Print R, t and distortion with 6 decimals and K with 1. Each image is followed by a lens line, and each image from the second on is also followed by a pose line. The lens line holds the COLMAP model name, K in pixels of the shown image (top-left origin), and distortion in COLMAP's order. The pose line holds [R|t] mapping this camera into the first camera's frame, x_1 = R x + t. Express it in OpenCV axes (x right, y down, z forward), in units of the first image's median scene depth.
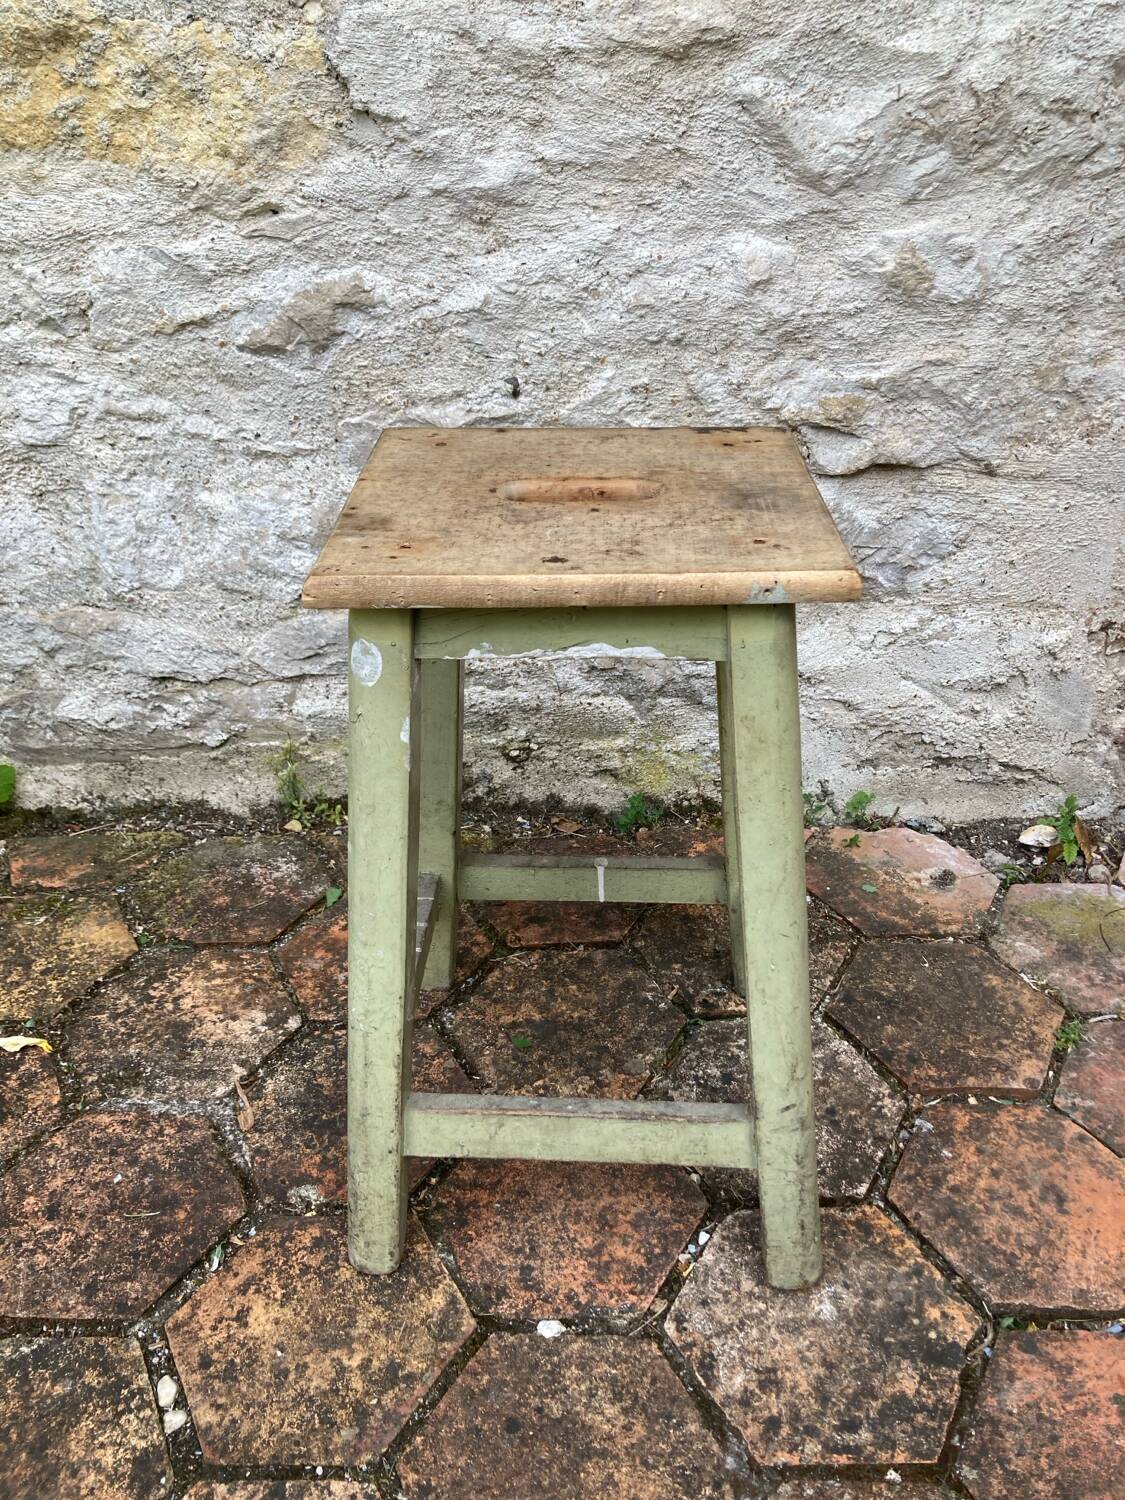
lens RADIAL K [[1227.0, 0, 565.4], [0, 1227.0, 744.1], [0, 0, 1]] dist [-0.003425, 0.013985]
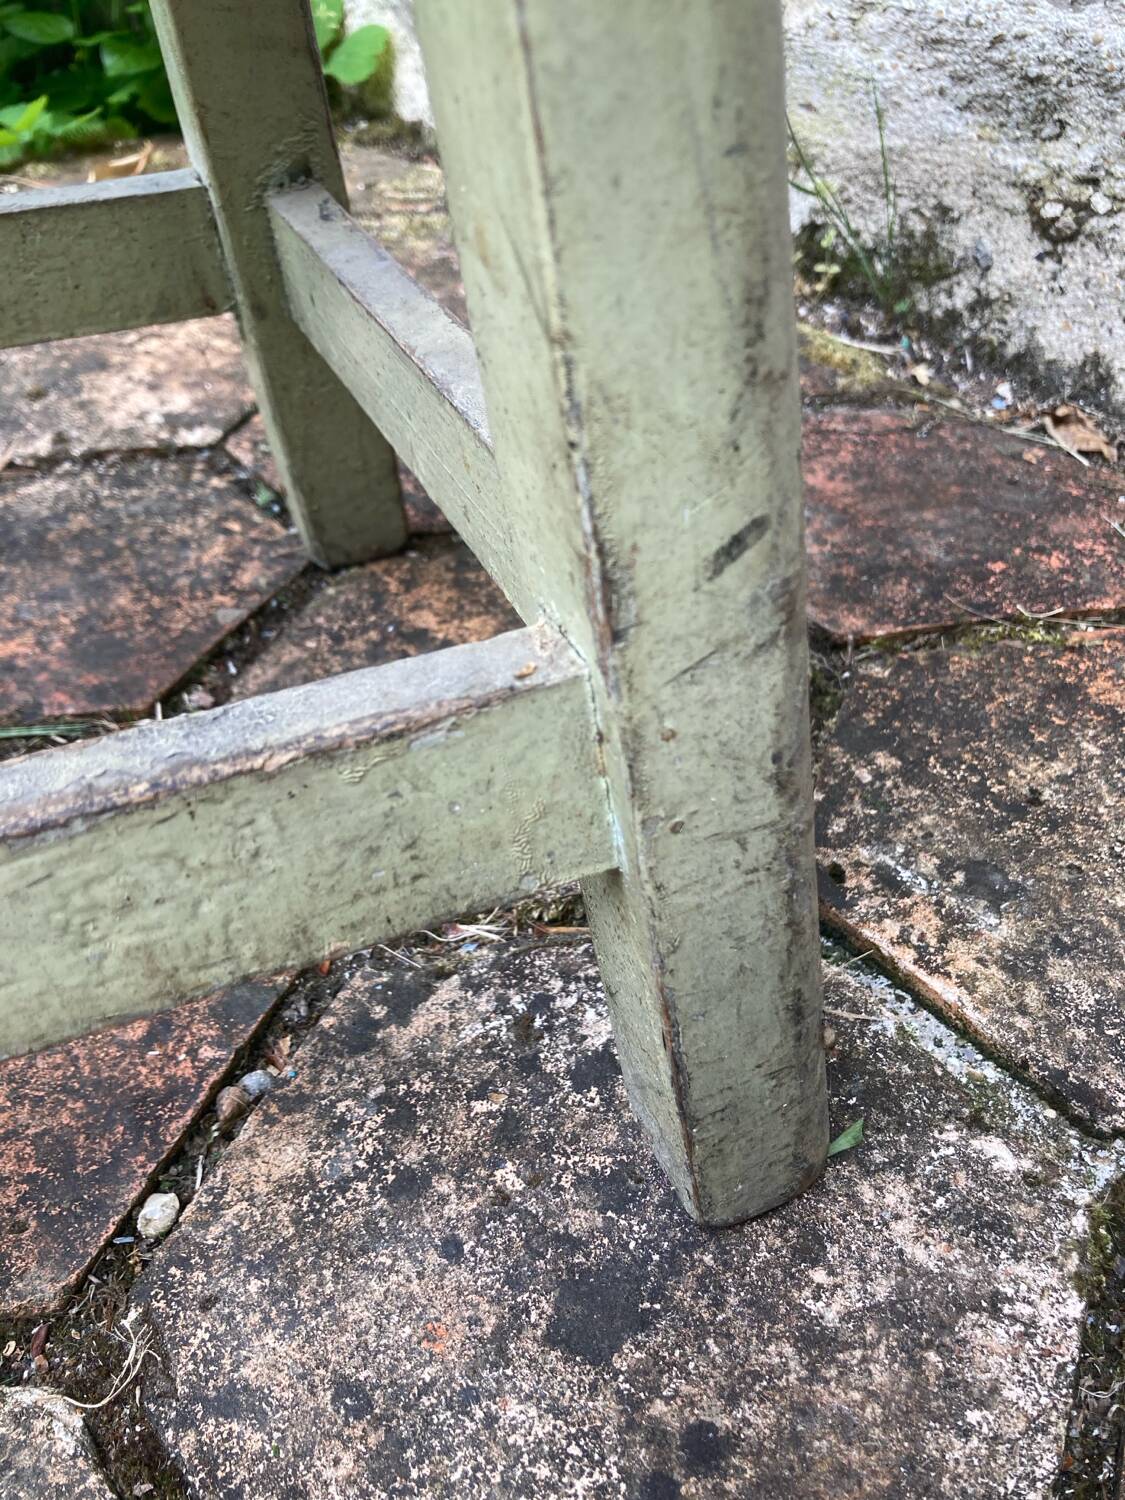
lens RADIAL K [[1249.3, 0, 567.2], [0, 1249.3, 754.6], [0, 0, 1]] dist [-0.005325, 0.003931]
pose [[0.621664, 0.518482, -0.587120, 0.268042], [-0.388517, 0.854966, 0.343640, 0.112615], [0.680139, 0.014478, 0.732940, 0.795316]]
